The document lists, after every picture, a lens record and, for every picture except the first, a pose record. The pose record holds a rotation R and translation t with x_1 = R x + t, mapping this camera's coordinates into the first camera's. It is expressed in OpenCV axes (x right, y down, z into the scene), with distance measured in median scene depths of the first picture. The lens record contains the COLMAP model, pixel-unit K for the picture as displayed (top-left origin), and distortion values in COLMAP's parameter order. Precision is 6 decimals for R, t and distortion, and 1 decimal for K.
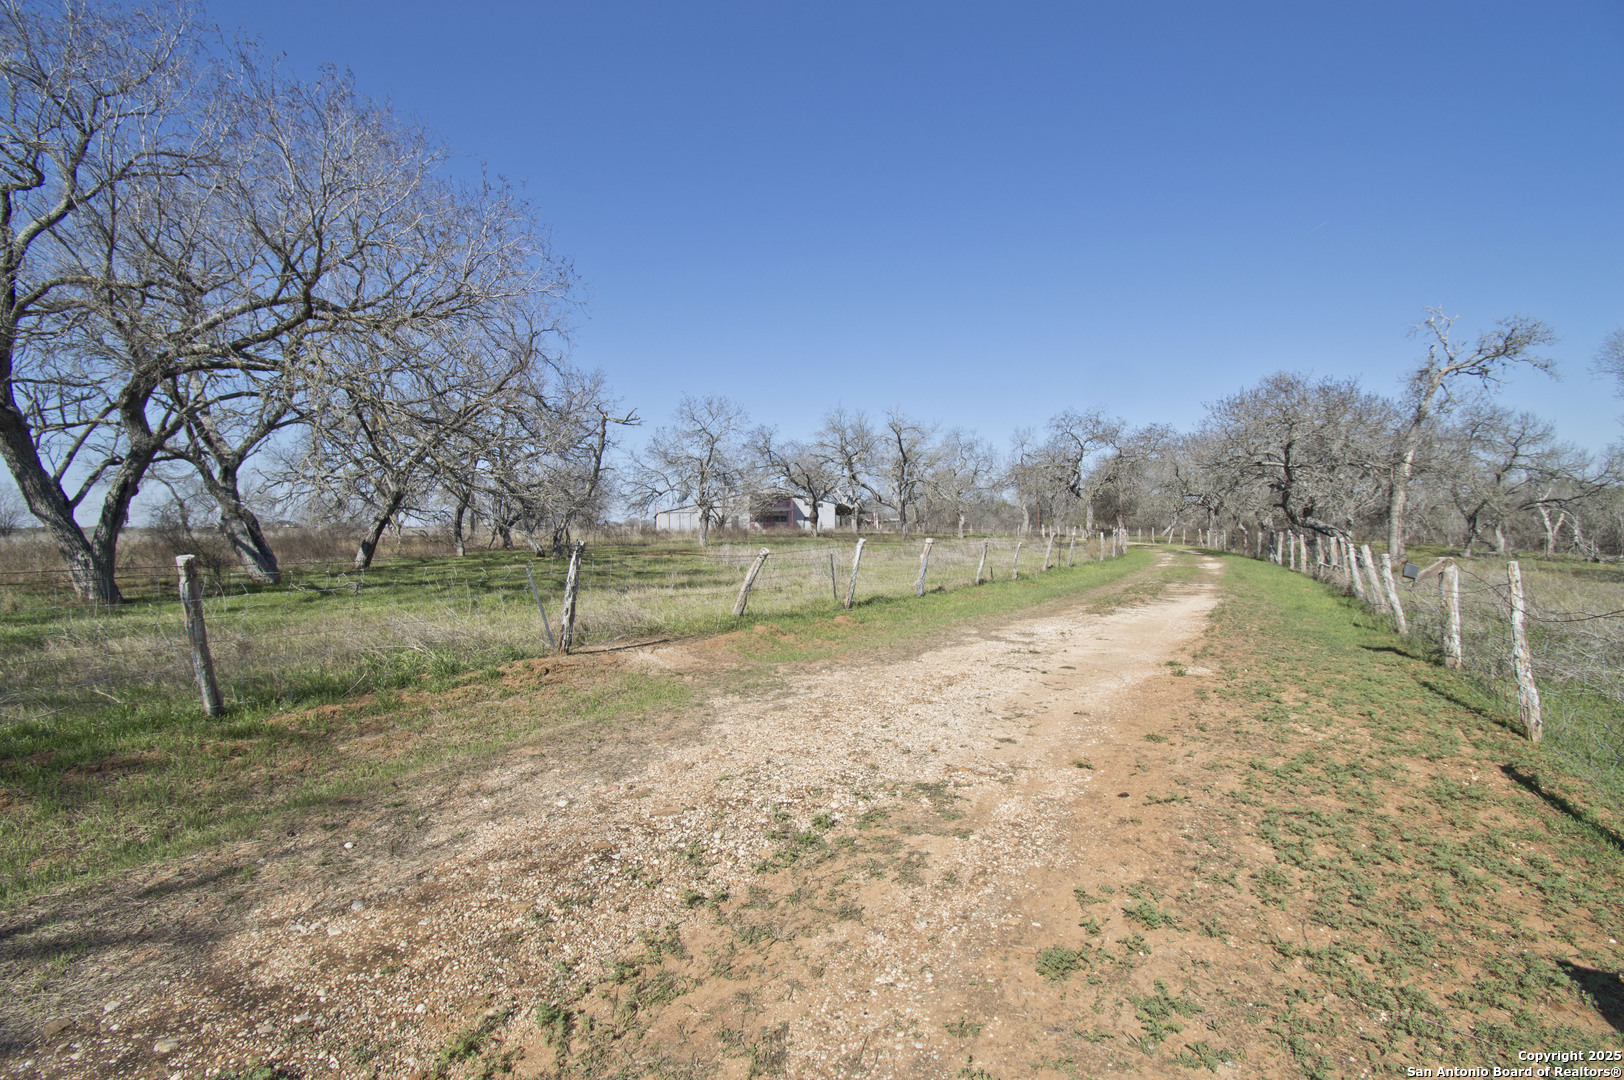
lens RADIAL K [[729.5, 0, 816.1], [0, 729.5, 532.0], [0, 0, 1]] dist [0.029356, -0.029632]
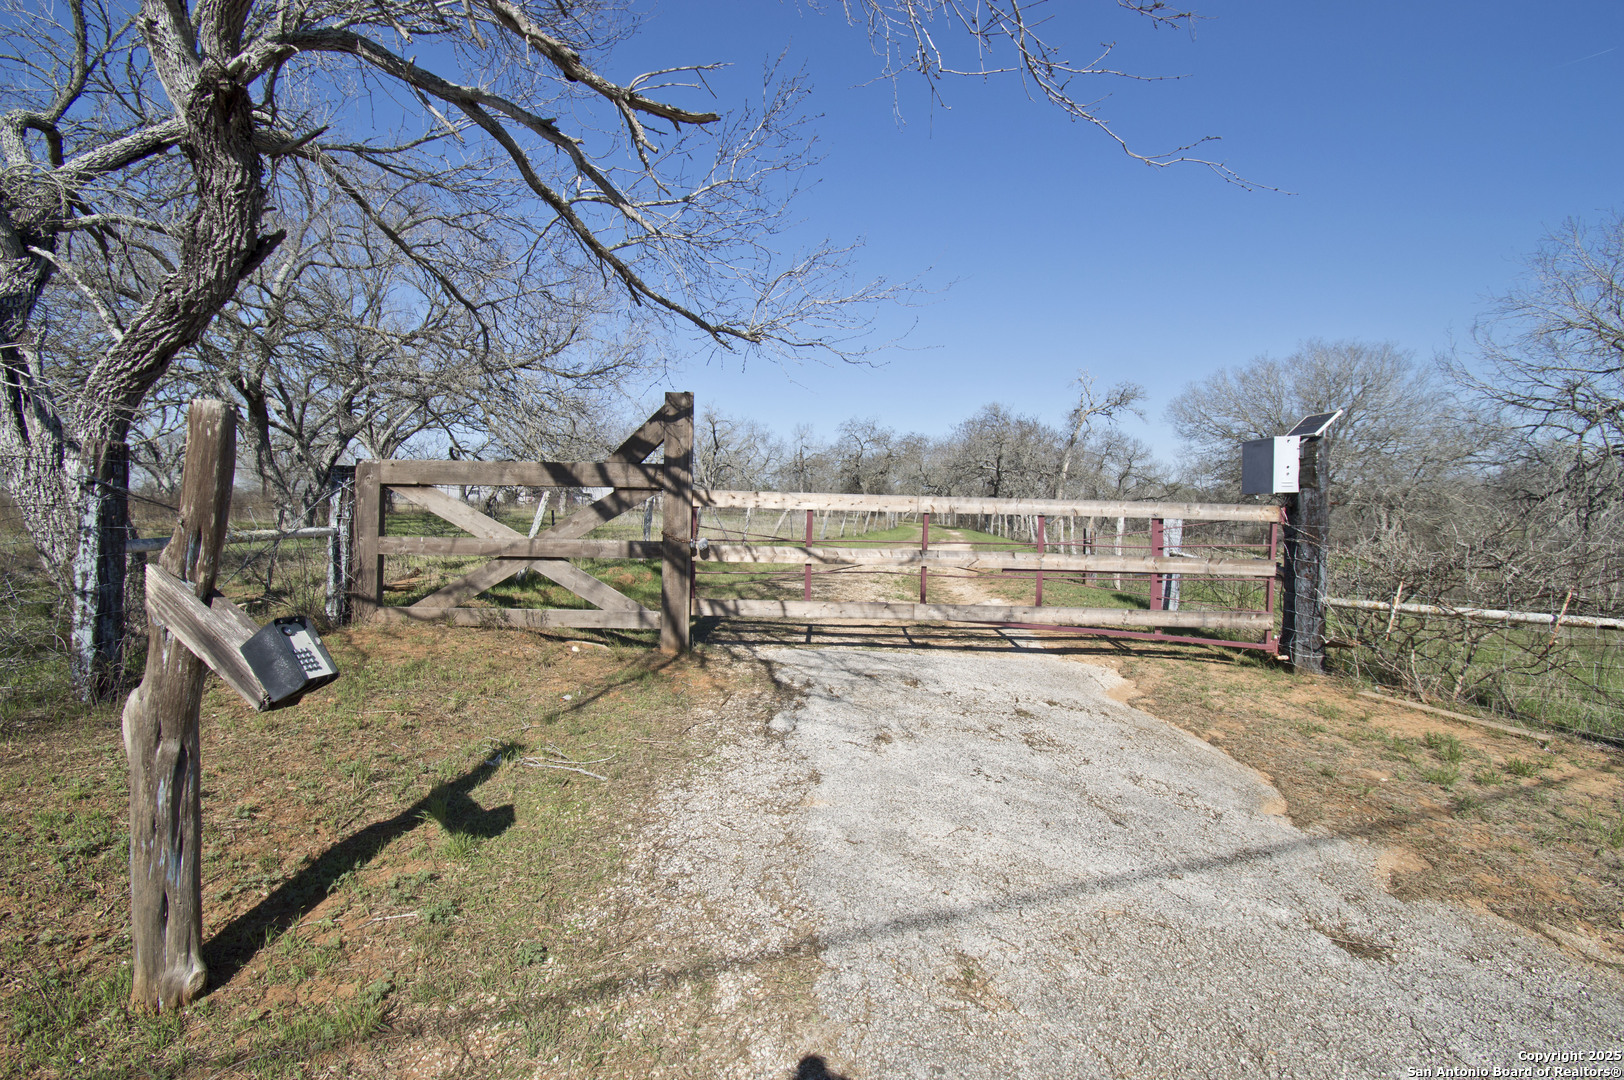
lens RADIAL K [[729.5, 0, 816.1], [0, 729.5, 532.0], [0, 0, 1]] dist [0.029356, -0.029632]
pose [[0.942951, 0.014589, 0.332613, -0.187383], [-0.023618, 0.999454, 0.023118, 0.010325], [-0.332094, -0.029655, 0.942780, -0.266370]]
